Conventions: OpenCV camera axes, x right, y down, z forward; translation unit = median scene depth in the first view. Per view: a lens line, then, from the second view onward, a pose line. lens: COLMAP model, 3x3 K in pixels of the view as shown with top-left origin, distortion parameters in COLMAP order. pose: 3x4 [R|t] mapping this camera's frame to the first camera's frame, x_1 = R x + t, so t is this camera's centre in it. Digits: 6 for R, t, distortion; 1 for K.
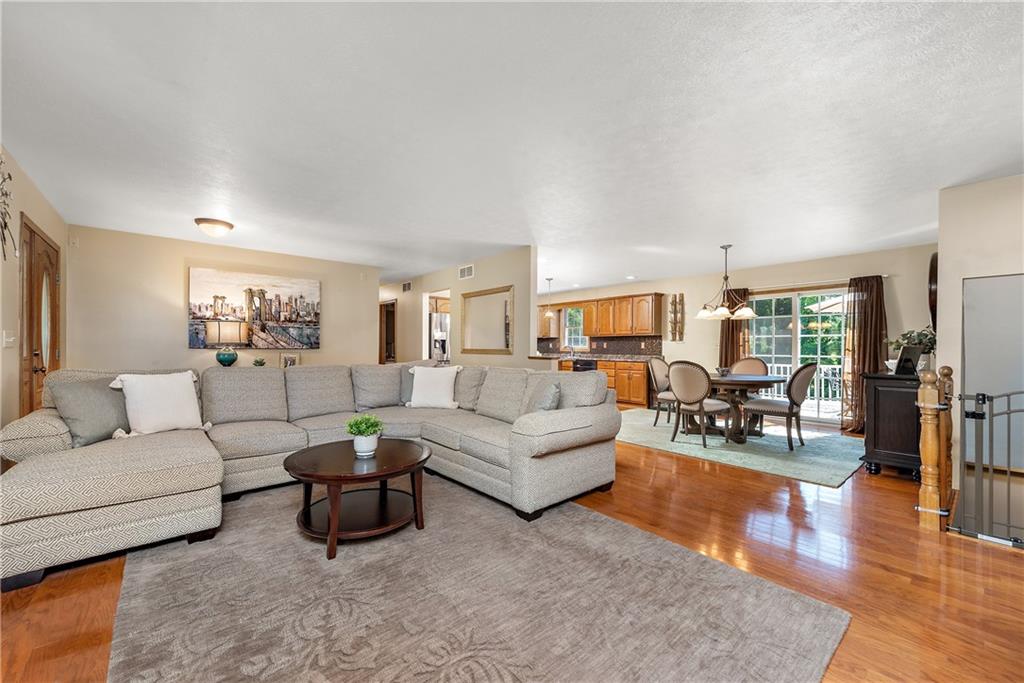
lens RADIAL K [[401.3, 0, 513.2], [0, 401.3, 348.9], [0, 0, 1]] dist [0.000330, 0.000069]
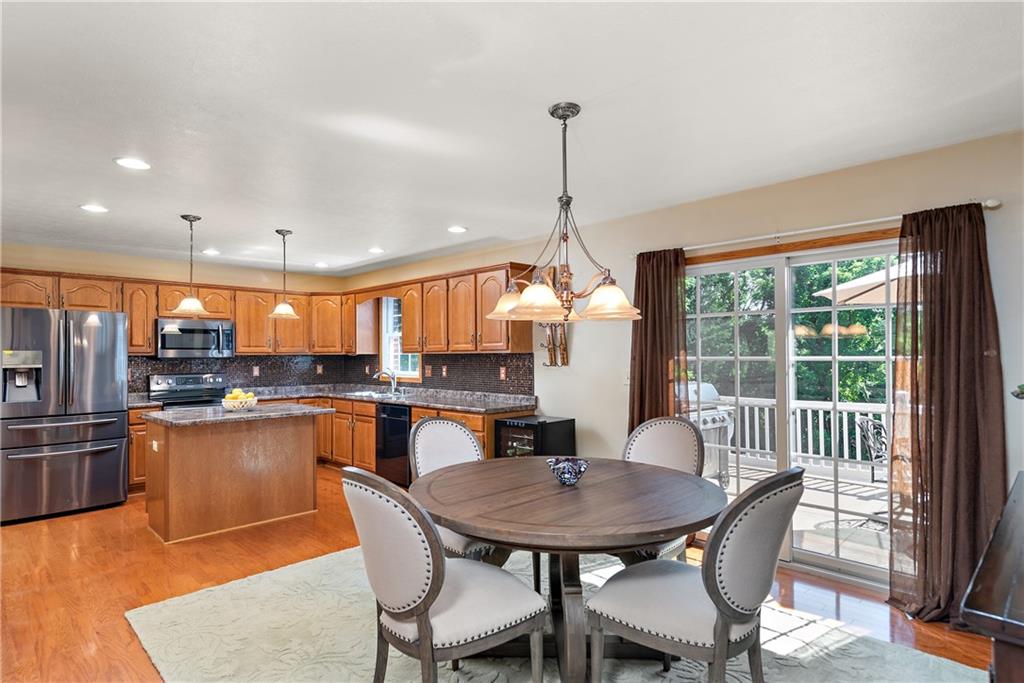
lens RADIAL K [[547.6, 0, 517.1], [0, 547.6, 347.4], [0, 0, 1]] dist [0.005589, 0.001184]
pose [[0.996112, -0.009329, 0.087599, 0.294094], [0.011051, 0.999755, -0.019187, -0.028227], [-0.087398, 0.020080, 0.995971, 0.354158]]
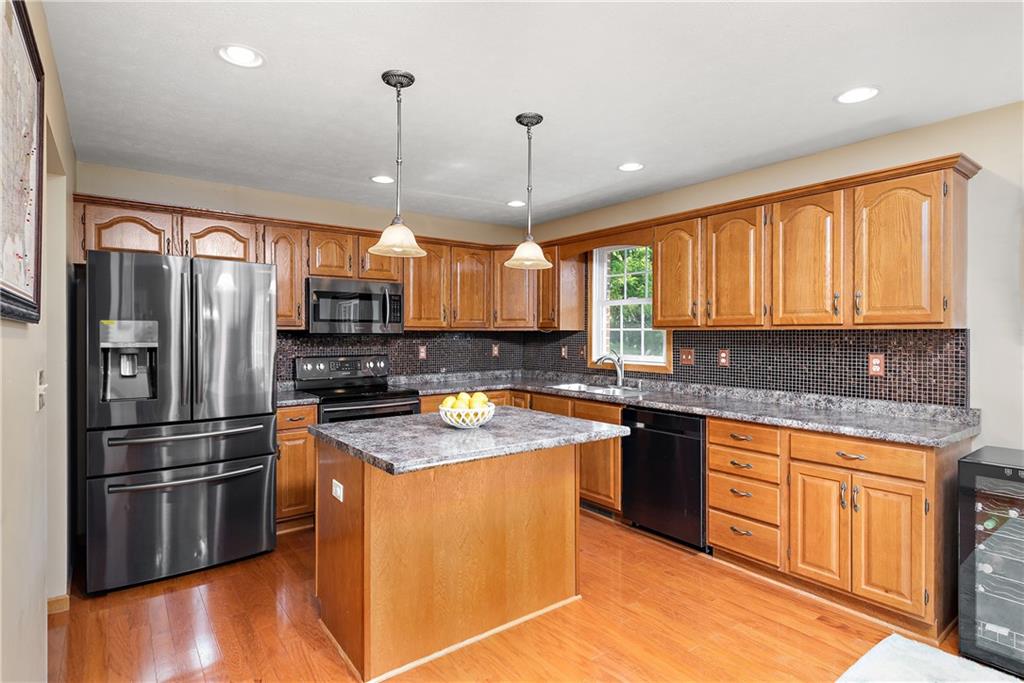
lens RADIAL K [[533.8, 0, 512.0], [0, 533.8, 341.5], [0, 0, 1]] dist [-0.002731, -0.000247]
pose [[0.997770, -0.002632, -0.066689, 0.101233], [0.003161, 0.999964, 0.007820, -0.029269], [0.066666, -0.008013, 0.997743, 0.642105]]
